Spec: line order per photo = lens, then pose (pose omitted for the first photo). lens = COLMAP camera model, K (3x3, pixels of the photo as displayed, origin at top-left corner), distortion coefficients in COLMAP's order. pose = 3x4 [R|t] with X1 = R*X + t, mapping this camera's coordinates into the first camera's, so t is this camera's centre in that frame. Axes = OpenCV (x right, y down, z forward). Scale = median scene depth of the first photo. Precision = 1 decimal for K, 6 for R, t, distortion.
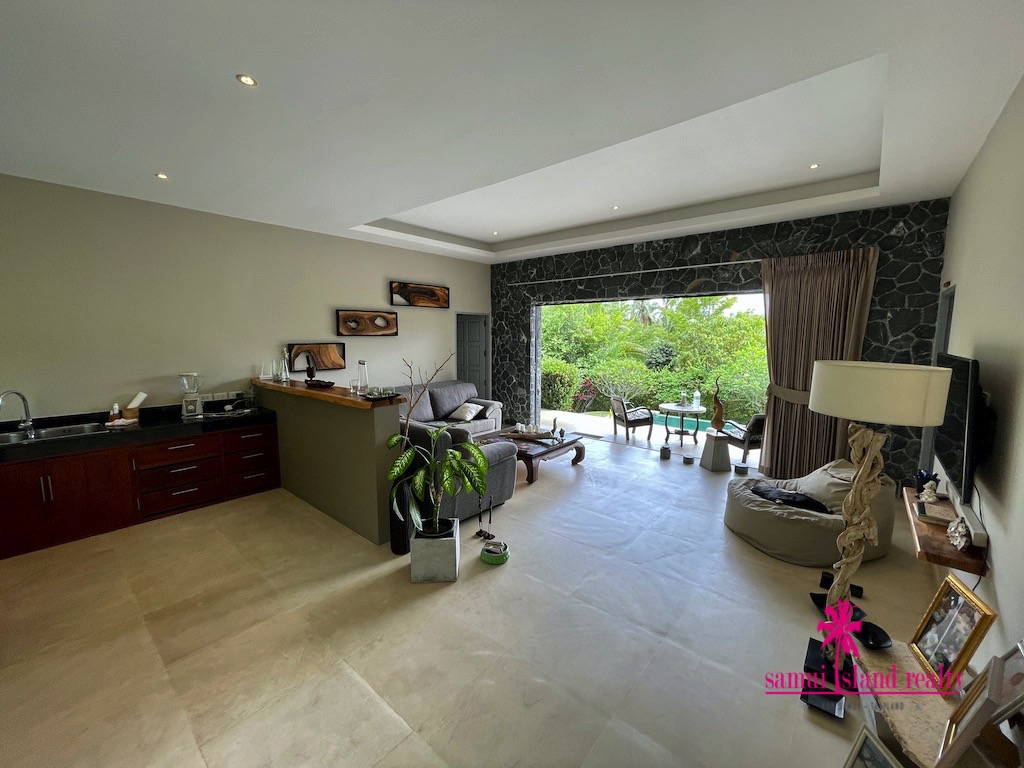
lens RADIAL K [[415.3, 0, 514.7], [0, 415.3, 383.4], [0, 0, 1]] dist [-0.003123, 0.001805]
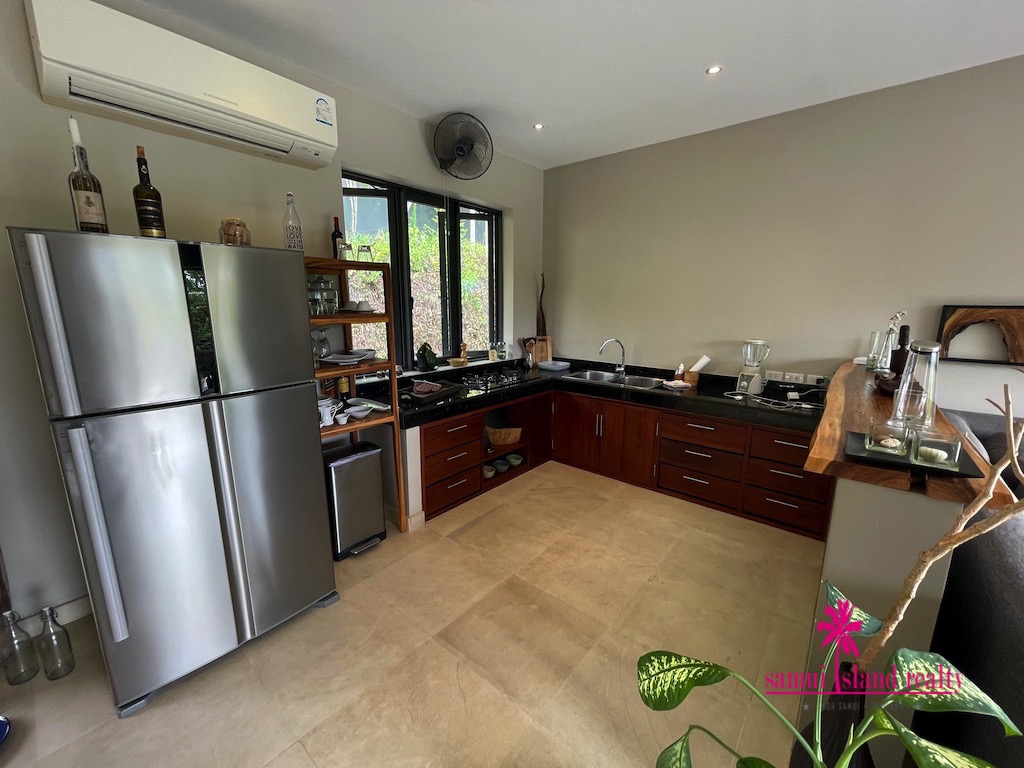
lens RADIAL K [[415.3, 0, 512.3], [0, 415.3, 384.6], [0, 0, 1]] dist [-0.003123, 0.001805]
pose [[0.002408, 0.198192, -0.980160, -0.016399], [-0.123497, 0.972719, 0.196384, -0.046413], [0.992342, 0.120574, 0.026819, 0.623297]]
